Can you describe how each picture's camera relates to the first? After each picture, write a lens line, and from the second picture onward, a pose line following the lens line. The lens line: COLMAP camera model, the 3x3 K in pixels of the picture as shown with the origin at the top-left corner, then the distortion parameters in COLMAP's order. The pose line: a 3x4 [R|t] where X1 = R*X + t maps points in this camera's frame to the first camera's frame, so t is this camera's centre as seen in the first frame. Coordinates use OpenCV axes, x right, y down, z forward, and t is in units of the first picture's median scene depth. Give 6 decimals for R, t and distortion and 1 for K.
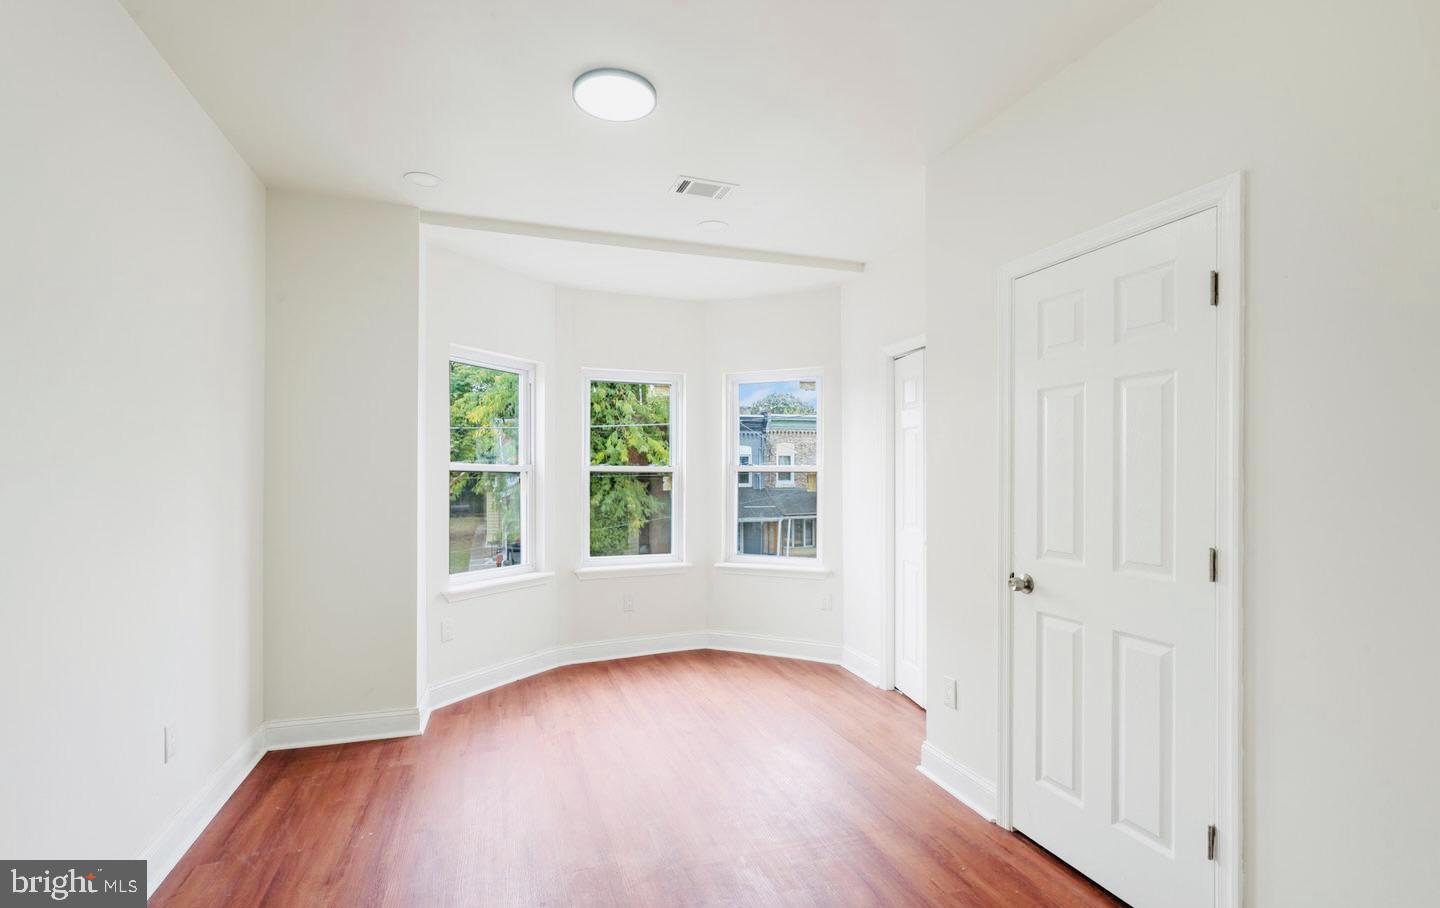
lens RADIAL K [[673.9, 0, 717.1], [0, 673.9, 474.9], [0, 0, 1]] dist [0.000556, 0.000072]
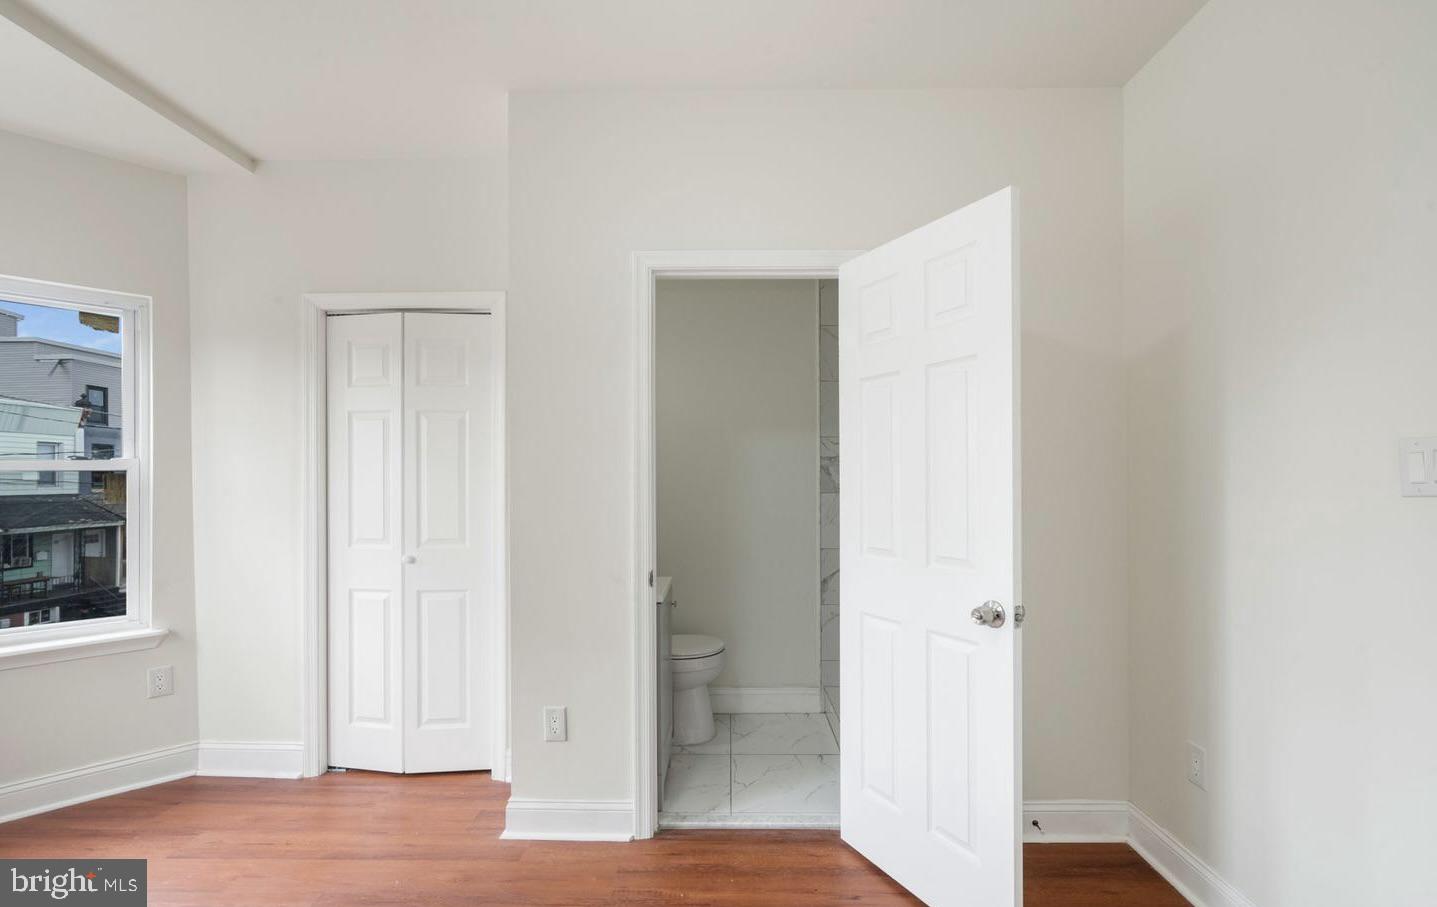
lens RADIAL K [[672.5, 0, 715.6], [0, 672.5, 474.3], [0, 0, 1]] dist [0.000556, 0.000072]
pose [[0.339481, -0.015834, 0.940480, -0.267917], [0.010676, 0.999859, 0.012981, -0.004711], [-0.940552, 0.005634, 0.339602, 0.353956]]
